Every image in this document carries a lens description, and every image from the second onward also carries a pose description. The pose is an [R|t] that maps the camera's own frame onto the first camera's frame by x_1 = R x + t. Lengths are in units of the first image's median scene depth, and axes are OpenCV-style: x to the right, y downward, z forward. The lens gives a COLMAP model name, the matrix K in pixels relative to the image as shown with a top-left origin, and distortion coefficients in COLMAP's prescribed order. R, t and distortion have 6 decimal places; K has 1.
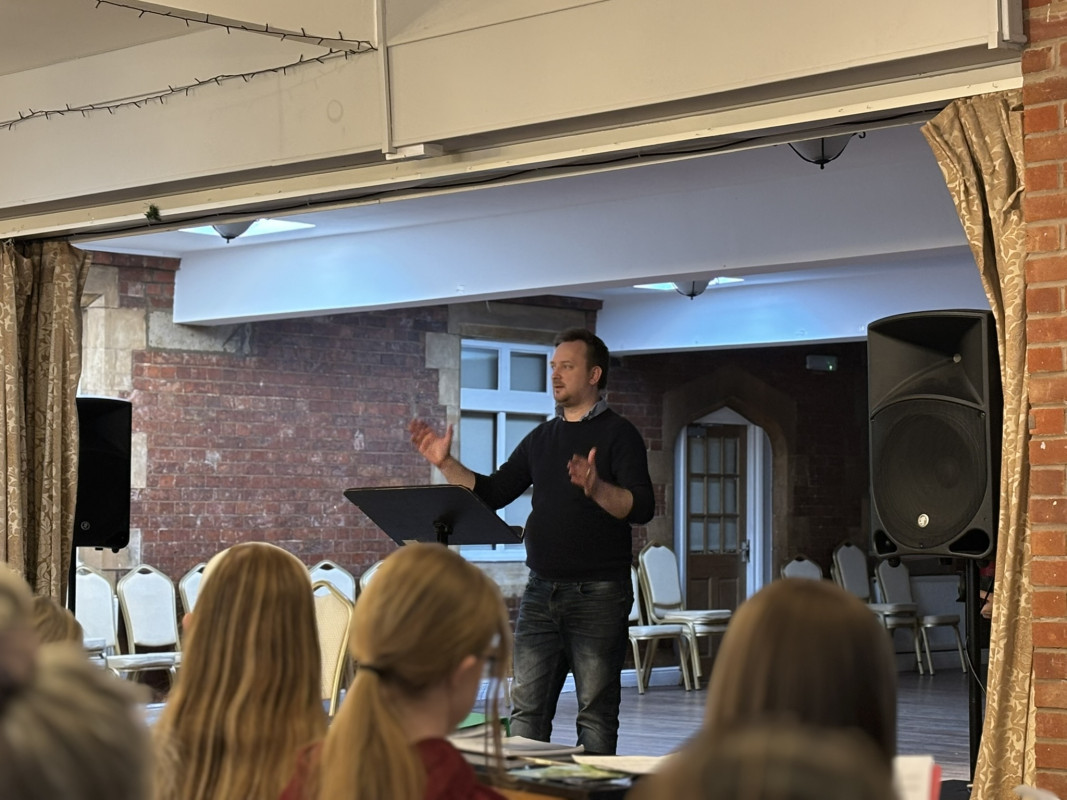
lens RADIAL K [[2424.0, 0, 546.1], [0, 2424.0, 413.6], [0, 0, 1]] dist [0.209336, 0.000000]
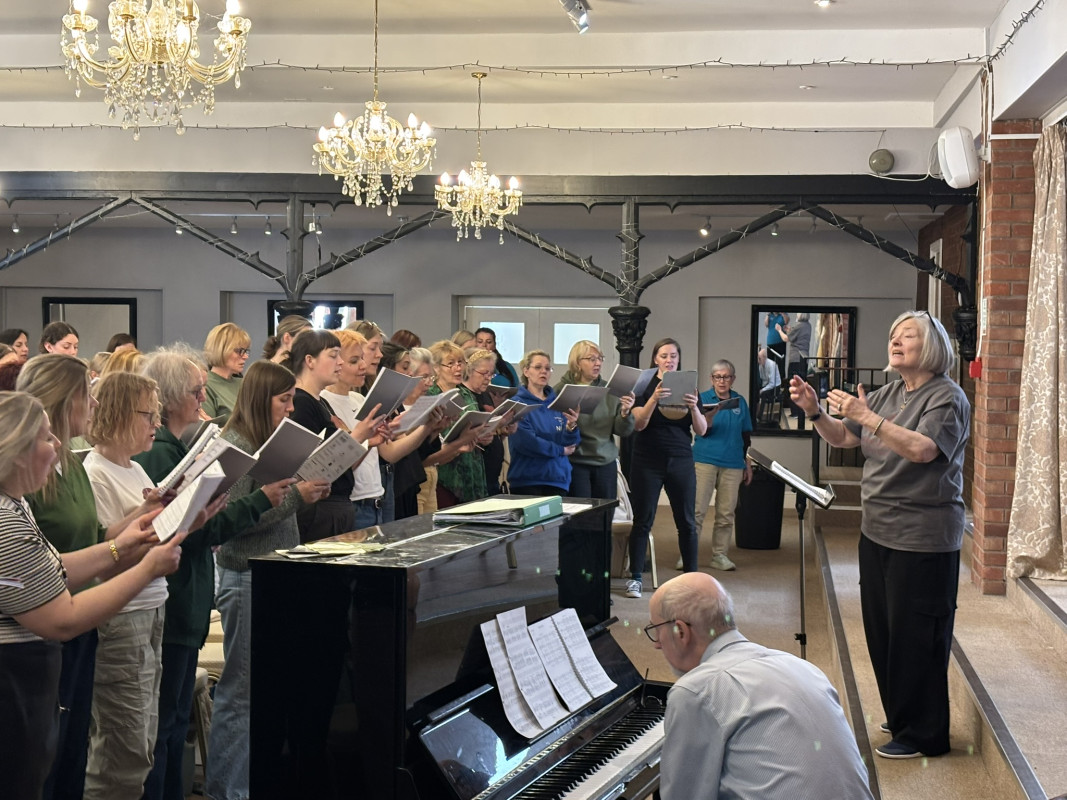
lens RADIAL K [[1731.3, 0, 527.2], [0, 1731.3, 383.3], [0, 0, 1]] dist [0.177743, 0.000000]
pose [[0.584565, 0.035254, -0.810581, 0.242960], [0.021270, 0.998046, 0.058747, 0.002664], [0.811068, -0.051582, 0.582673, 0.160936]]
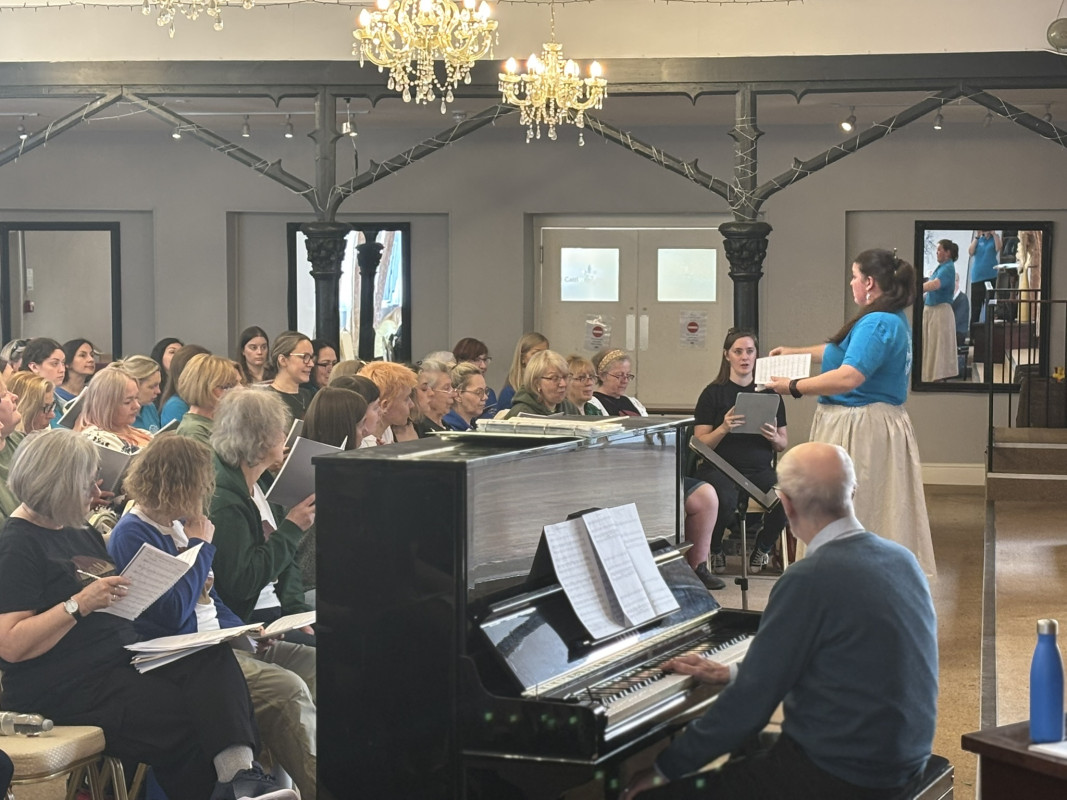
lens RADIAL K [[2424.0, 0, 535.7], [0, 2424.0, 390.7], [0, 0, 1]] dist [0.209336, 0.000000]
pose [[0.550881, 0.046371, -0.833294, 0.332694], [0.033241, 0.996444, 0.077425, 0.005533], [0.833921, -0.070352, 0.547381, 0.105622]]
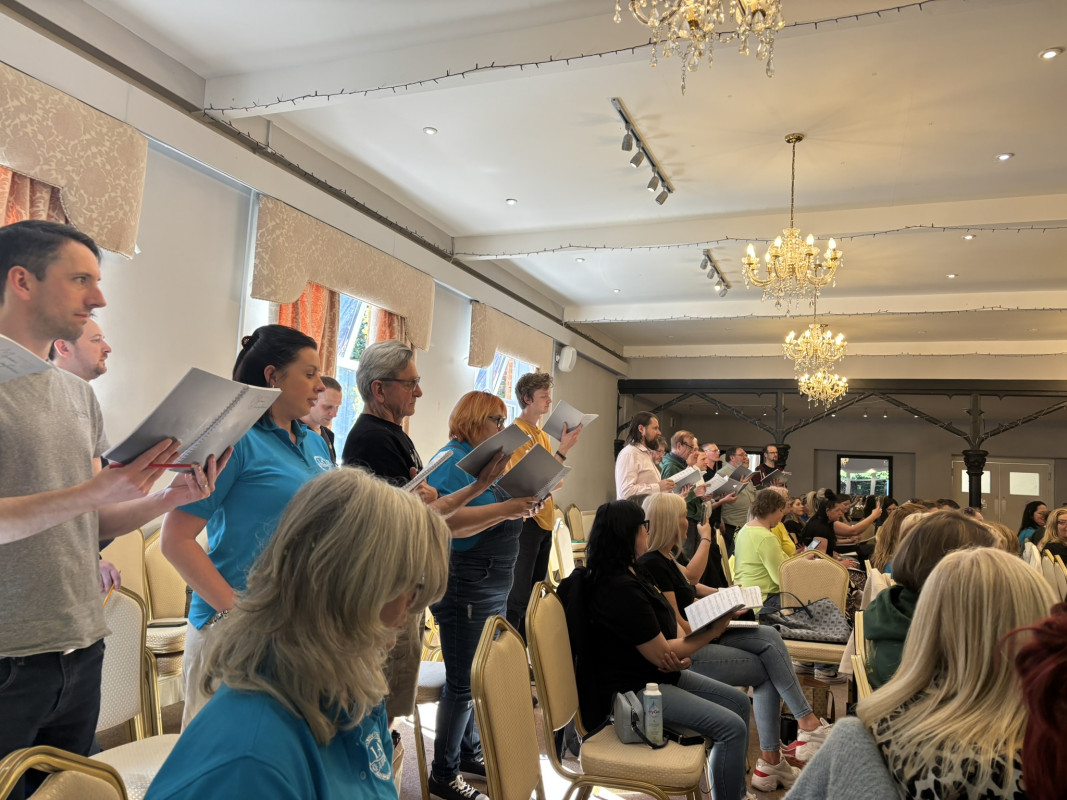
lens RADIAL K [[798.6, 0, 534.9], [0, 798.6, 393.9], [0, 0, 1]] dist [0.067321, -0.073309]
pose [[0.383188, -0.072149, -0.920848, -0.021299], [-0.008339, 0.996634, -0.081556, 0.024242], [0.923633, 0.038931, 0.381296, -0.083046]]
